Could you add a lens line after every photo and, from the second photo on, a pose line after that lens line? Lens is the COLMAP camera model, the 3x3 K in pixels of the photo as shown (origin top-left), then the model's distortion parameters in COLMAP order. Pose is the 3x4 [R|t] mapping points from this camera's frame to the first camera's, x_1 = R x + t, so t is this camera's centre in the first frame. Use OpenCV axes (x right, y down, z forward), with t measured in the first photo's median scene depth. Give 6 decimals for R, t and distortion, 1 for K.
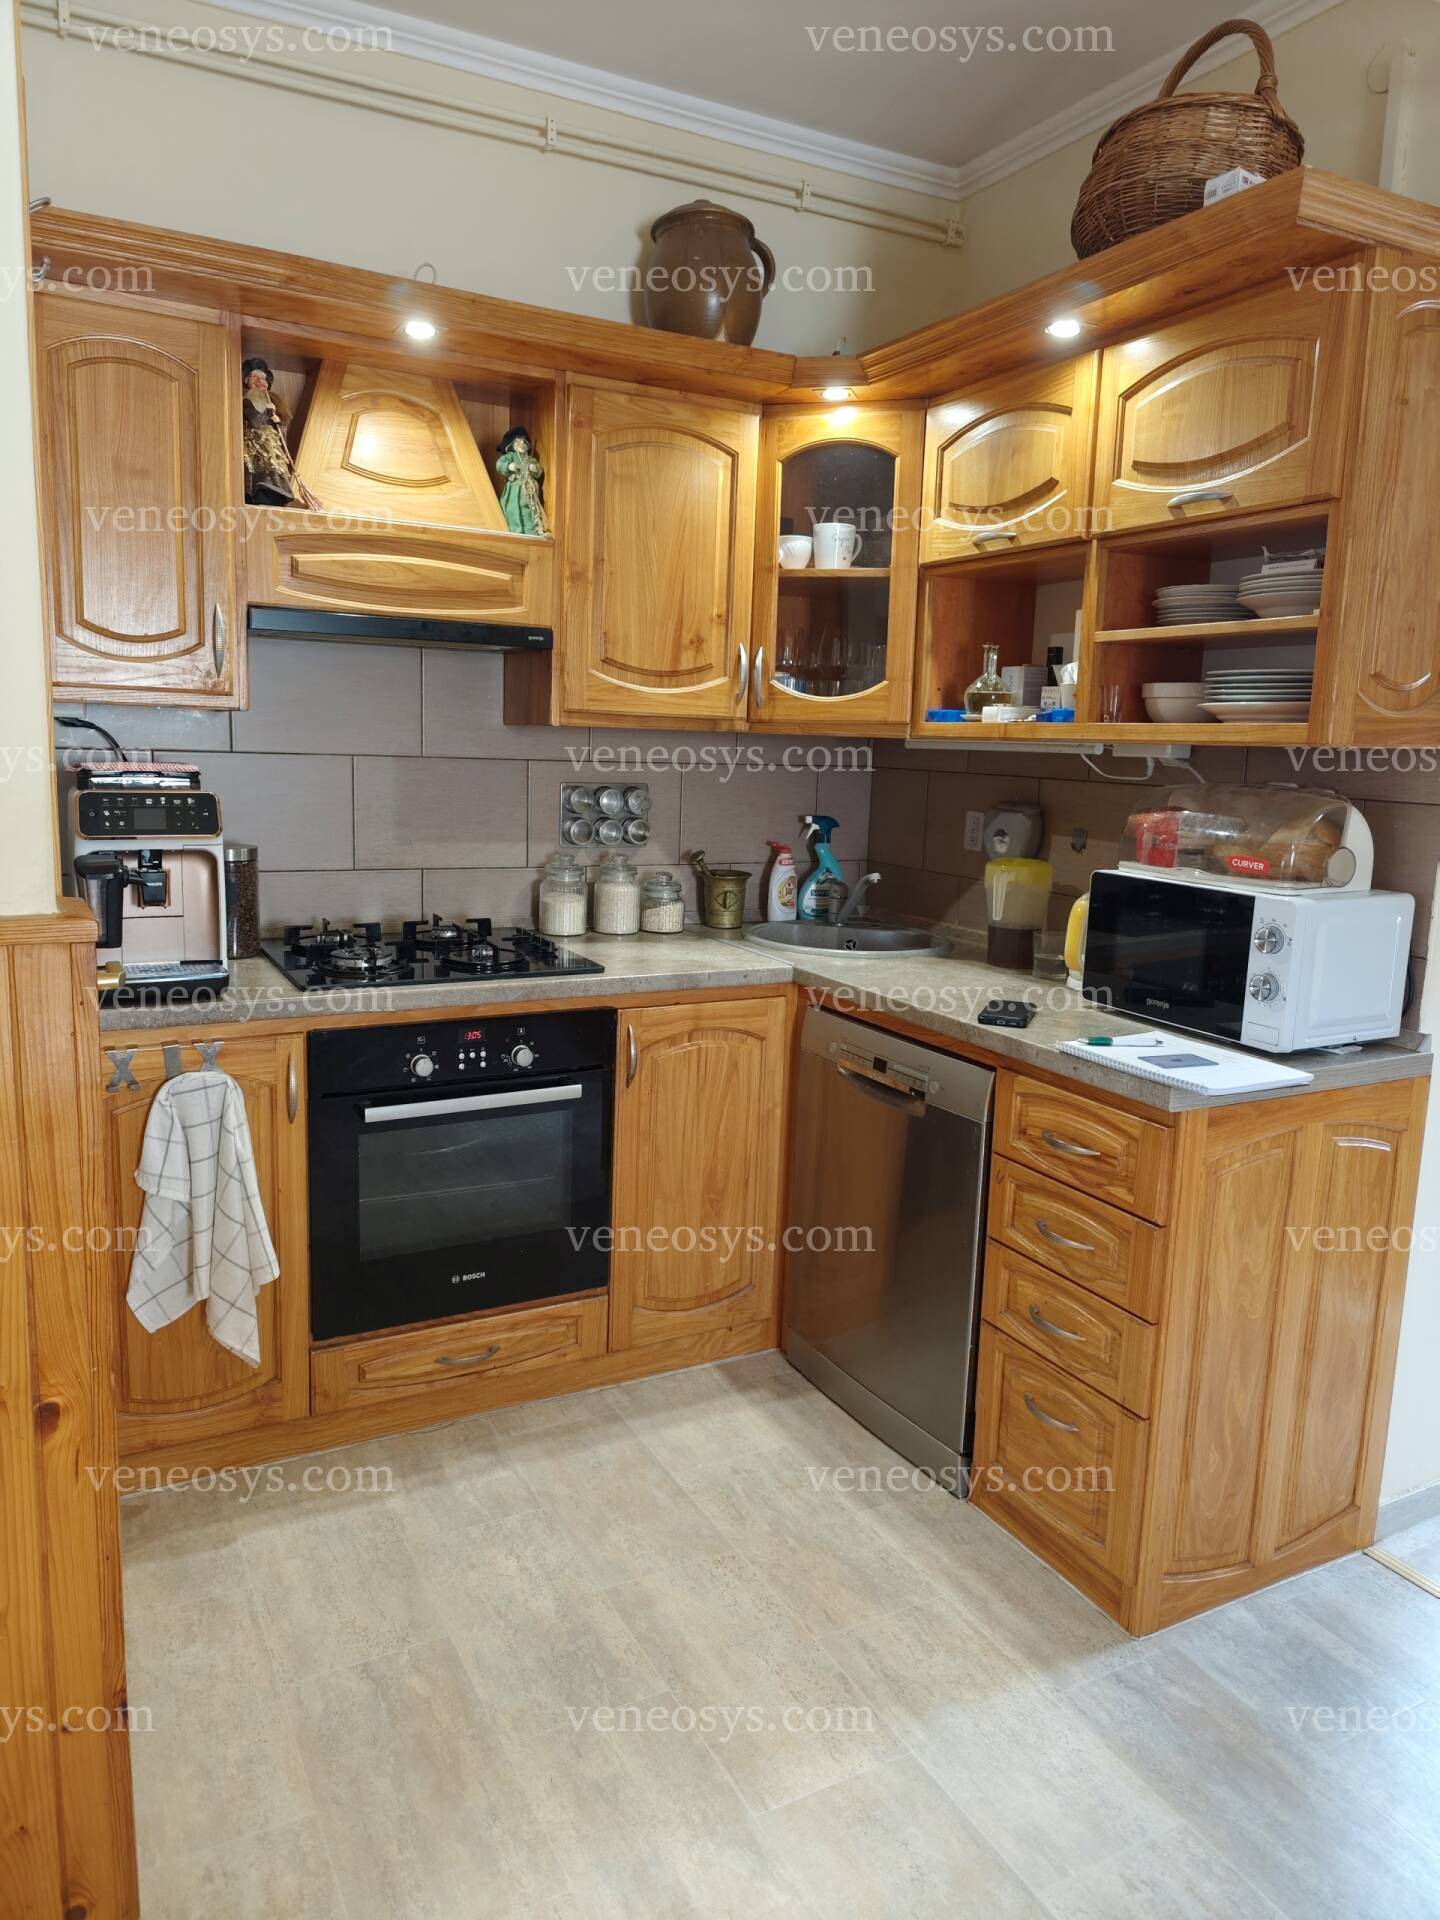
lens RADIAL K [[1319.7, 0, 725.4], [0, 1319.7, 955.4], [0, 0, 1]] dist [0.015505, -0.021361]
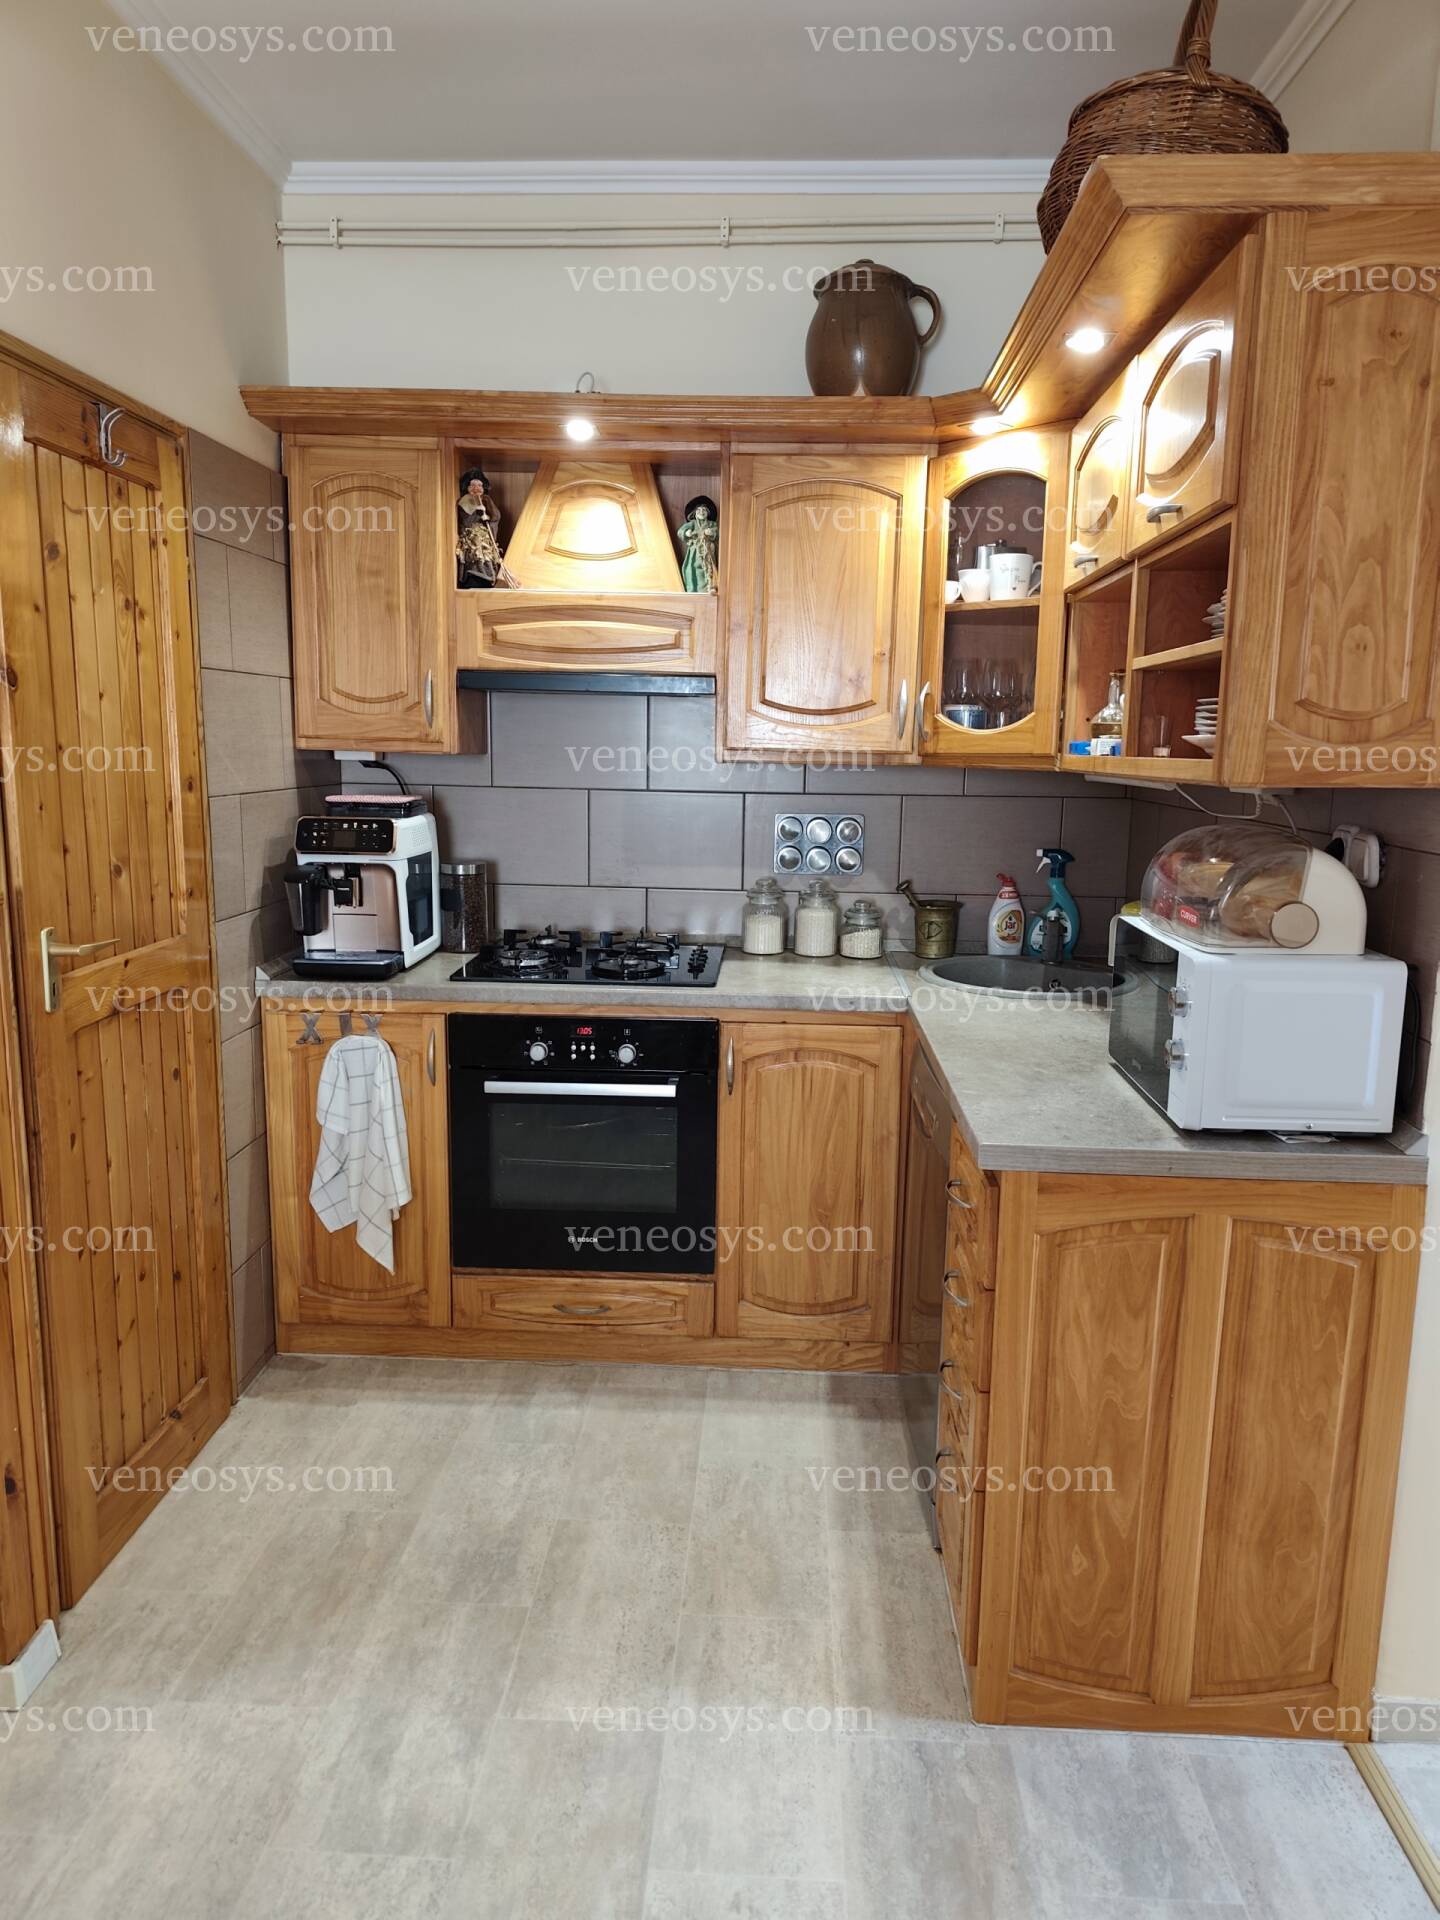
lens RADIAL K [[1319.7, 0, 721.7], [0, 1319.7, 965.3], [0, 0, 1]] dist [0.015505, -0.021361]
pose [[0.857765, 0.069925, -0.509264, 0.495123], [-0.074552, 0.997153, 0.011345, -0.019159], [0.508607, 0.028235, 0.860535, 0.061671]]
